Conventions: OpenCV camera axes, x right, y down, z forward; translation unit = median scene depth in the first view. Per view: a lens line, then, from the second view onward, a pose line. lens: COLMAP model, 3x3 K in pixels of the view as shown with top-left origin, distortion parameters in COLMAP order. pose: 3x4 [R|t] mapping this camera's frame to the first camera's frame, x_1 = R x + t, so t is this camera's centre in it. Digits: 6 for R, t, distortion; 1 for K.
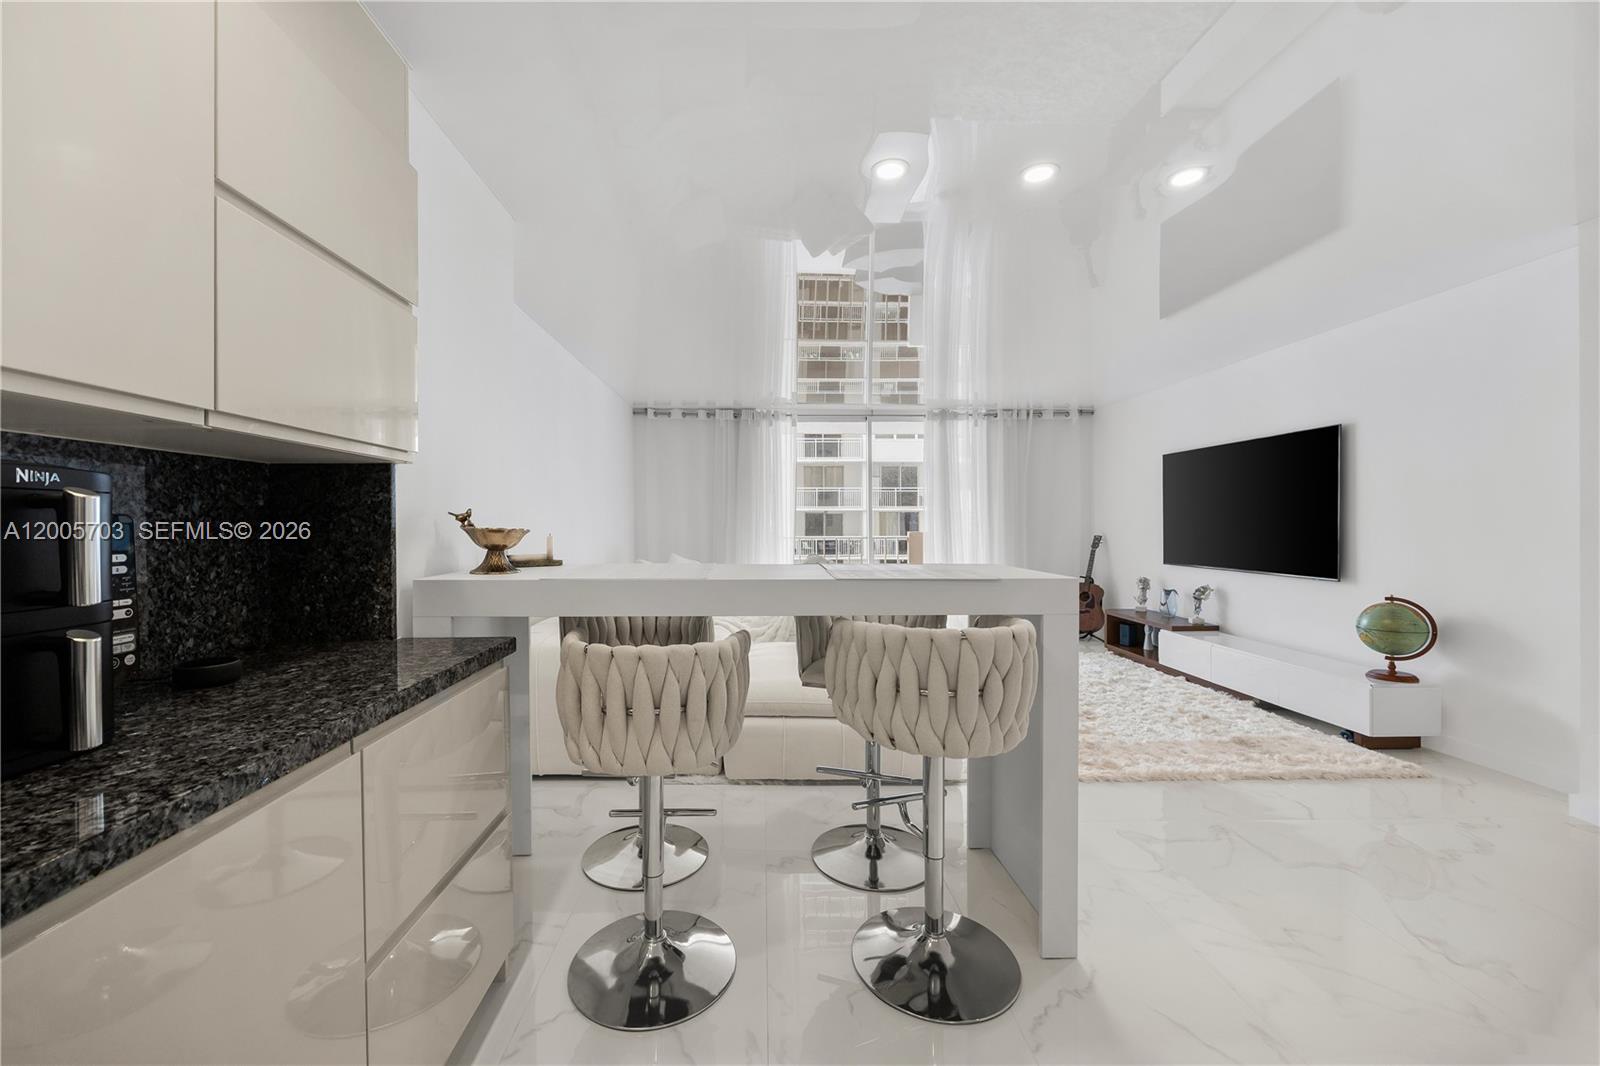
lens RADIAL K [[633.4, 0, 776.6], [0, 633.4, 524.2], [0, 0, 1]] dist [0.001734, -0.000911]
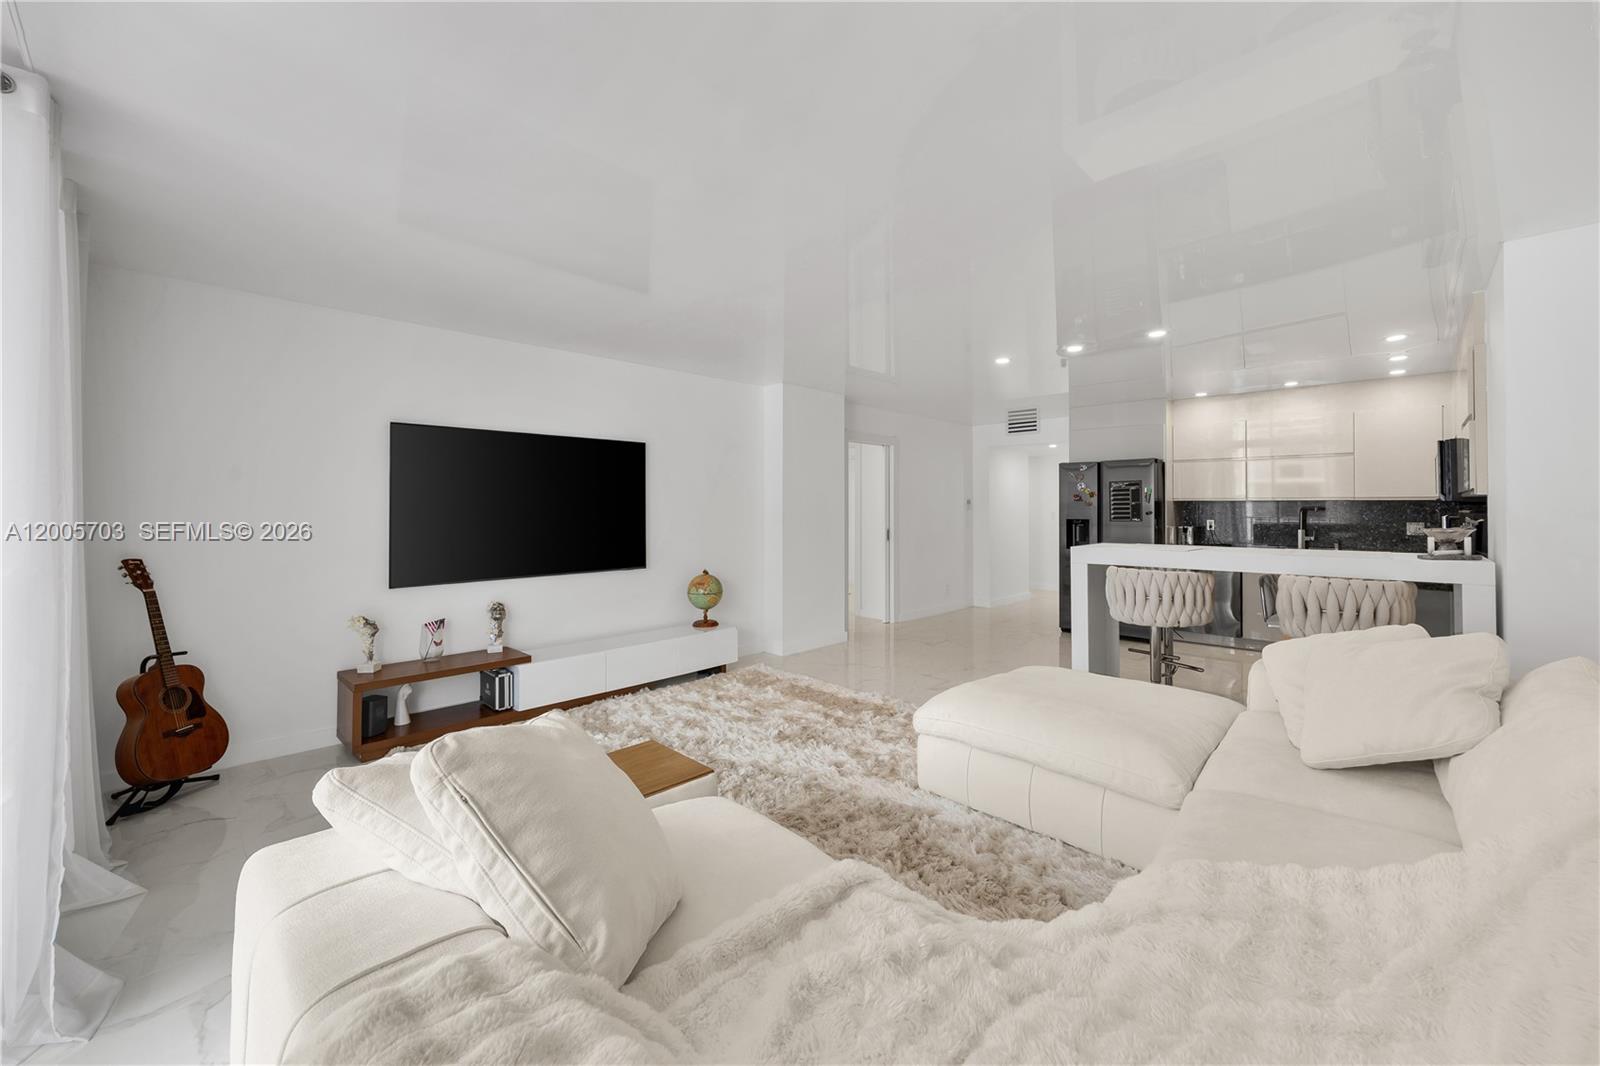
lens RADIAL K [[633.4, 0, 798.7], [0, 633.4, 498.9], [0, 0, 1]] dist [0.001734, -0.000911]
pose [[-0.693797, 0.014987, 0.720015, -0.328981], [0.004315, 0.999852, -0.016654, -0.034831], [-0.720158, -0.008448, -0.693759, 2.317126]]
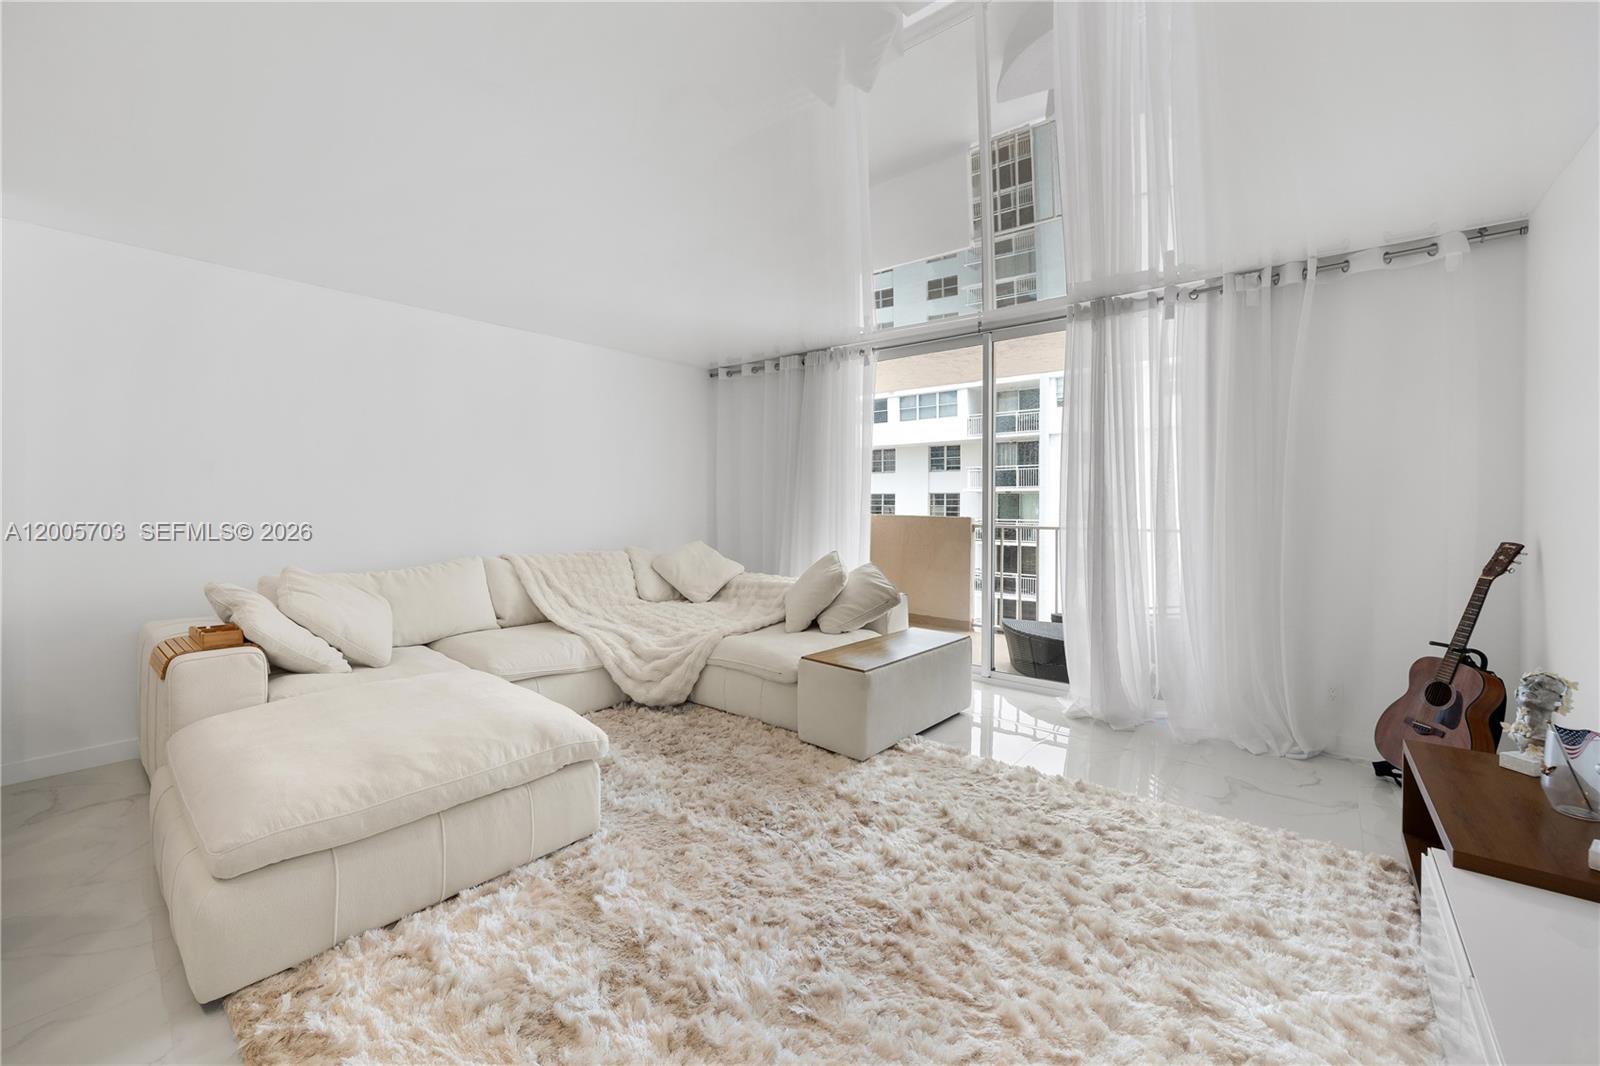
lens RADIAL K [[633.4, 0, 793.8], [0, 633.4, 505.5], [0, 0, 1]] dist [0.001734, -0.000911]
pose [[0.748003, 0.010356, -0.663614, 1.032747], [-0.008315, 0.999946, 0.006233, -0.008881], [0.663643, 0.000856, 0.748049, 0.992579]]
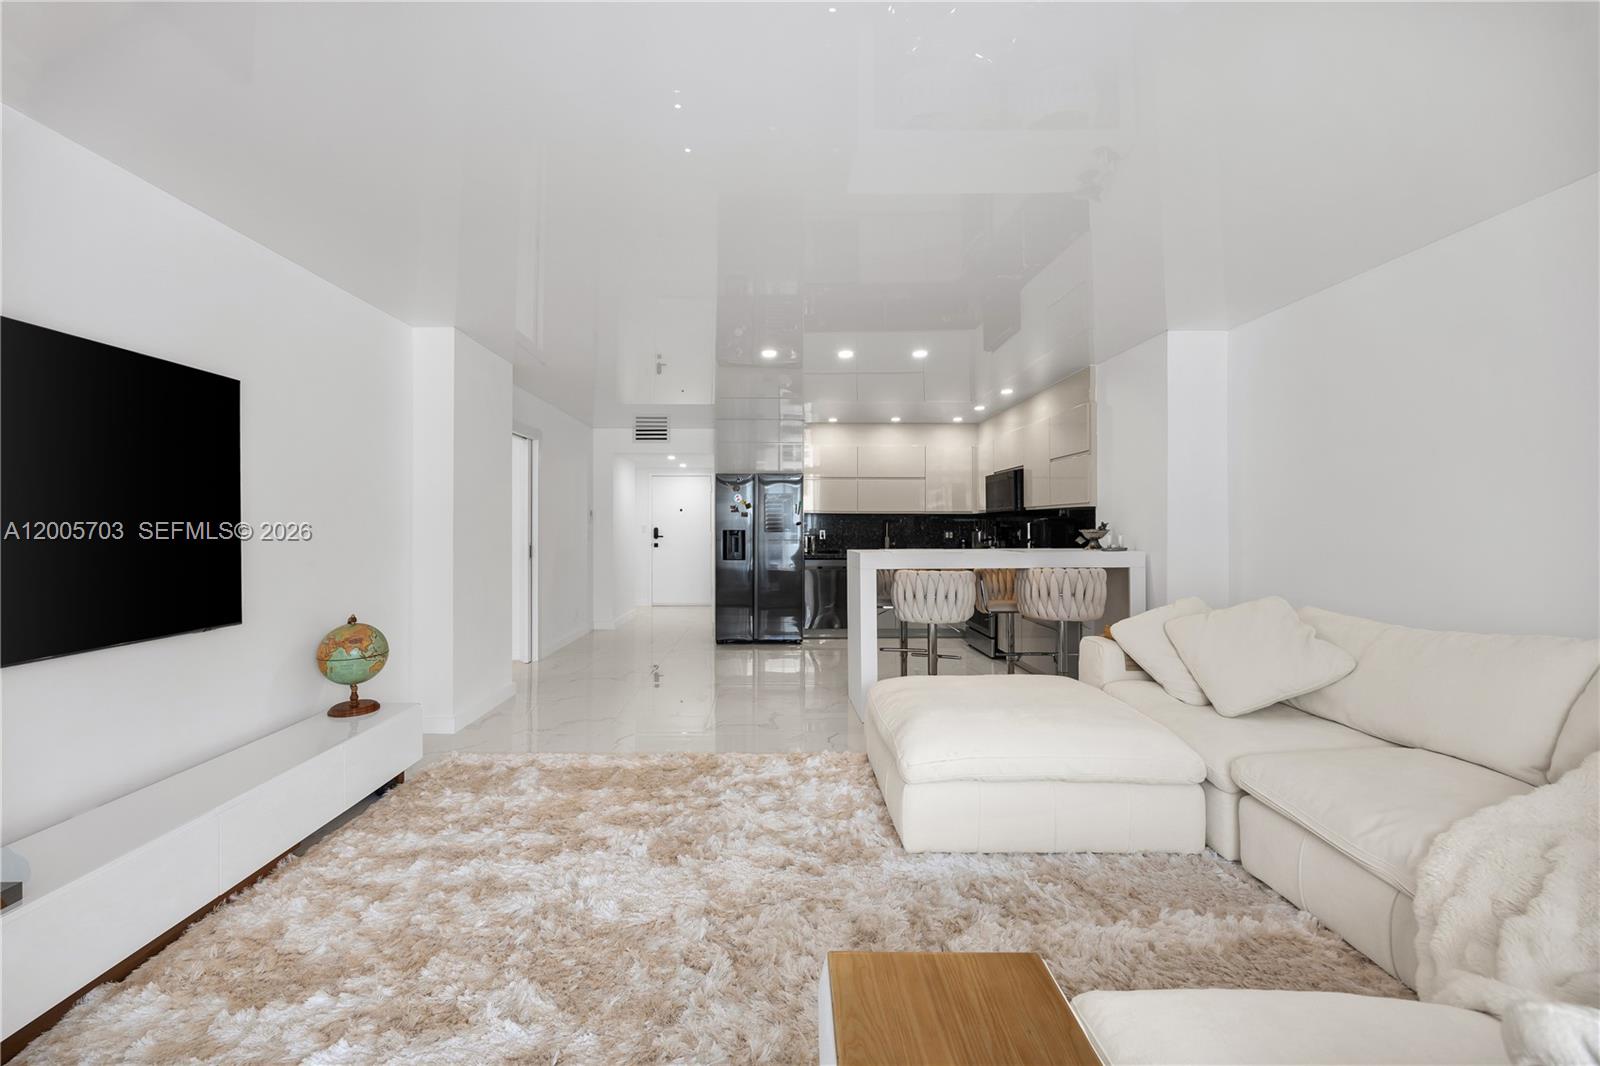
lens RADIAL K [[633.4, 0, 780.2], [0, 633.4, 508.0], [0, 0, 1]] dist [0.001734, -0.000911]
pose [[-0.999901, 0.005321, 0.013056, 0.453550], [0.004956, 0.999602, -0.027785, -0.009486], [-0.013199, -0.027717, -0.999529, 2.301621]]
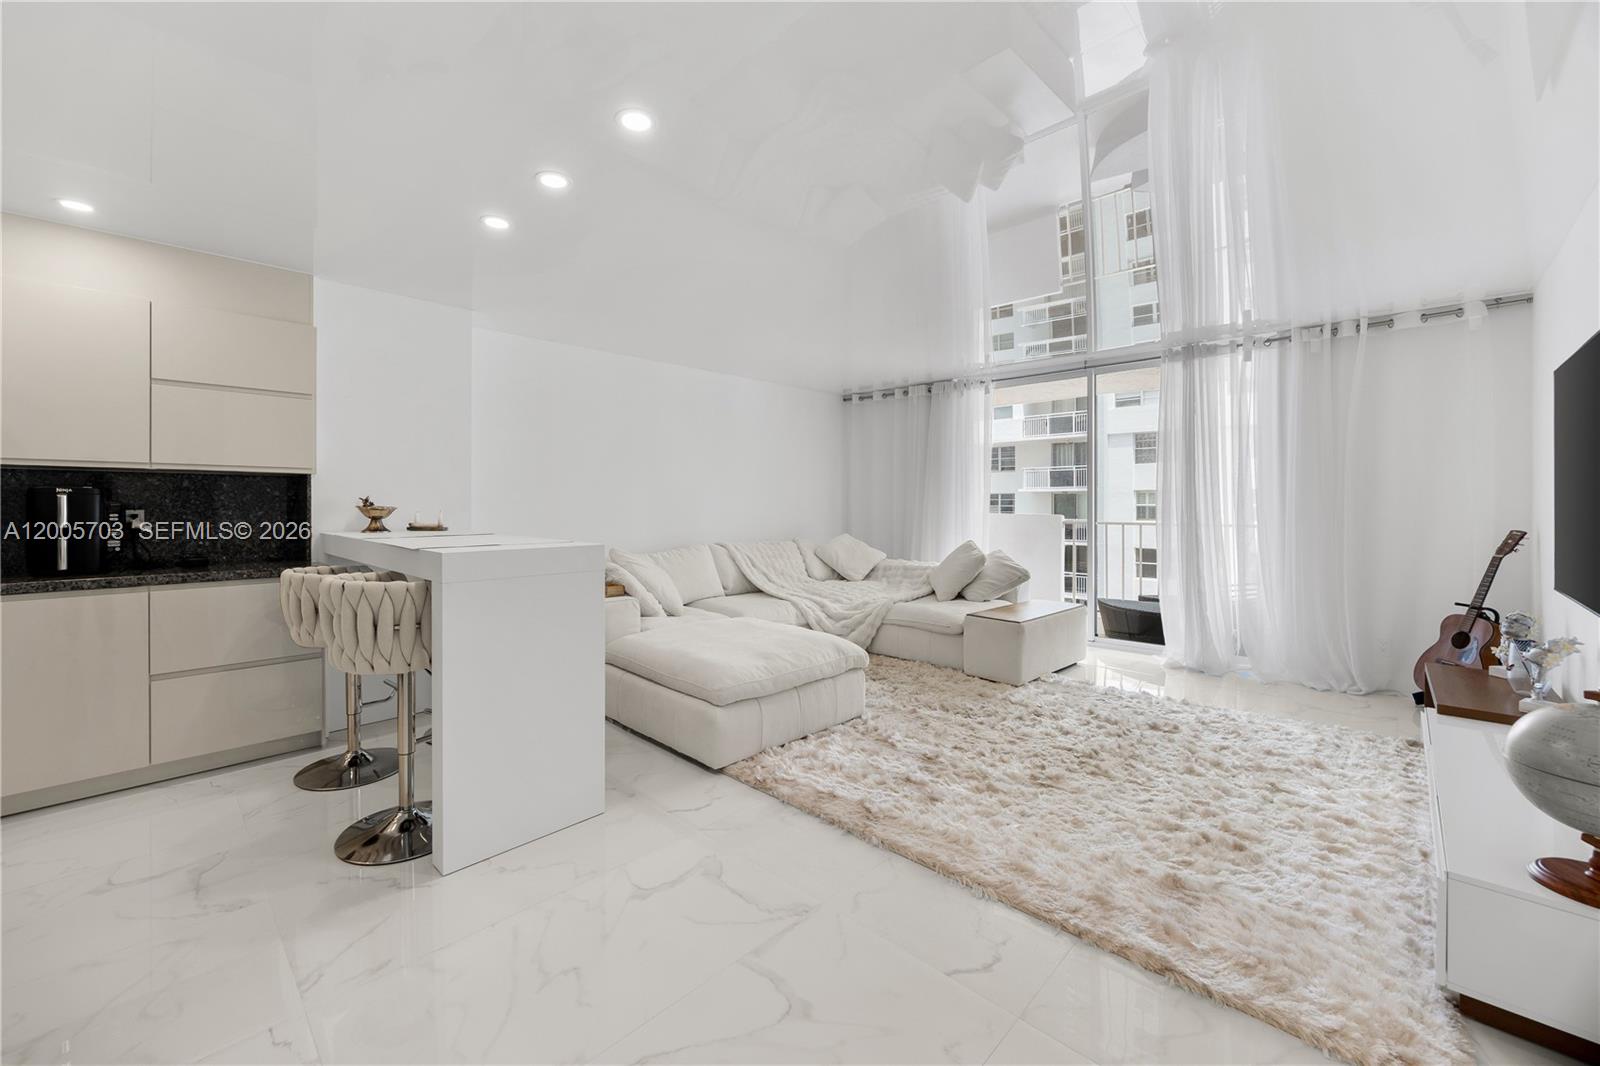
lens RADIAL K [[633.4, 0, 767.3], [0, 633.4, 504.3], [0, 0, 1]] dist [0.001734, -0.000911]
pose [[0.680036, 0.005762, -0.733156, 1.110053], [-0.004265, 0.999983, 0.003903, -0.008471], [0.733167, 0.000473, 0.680049, 0.414561]]
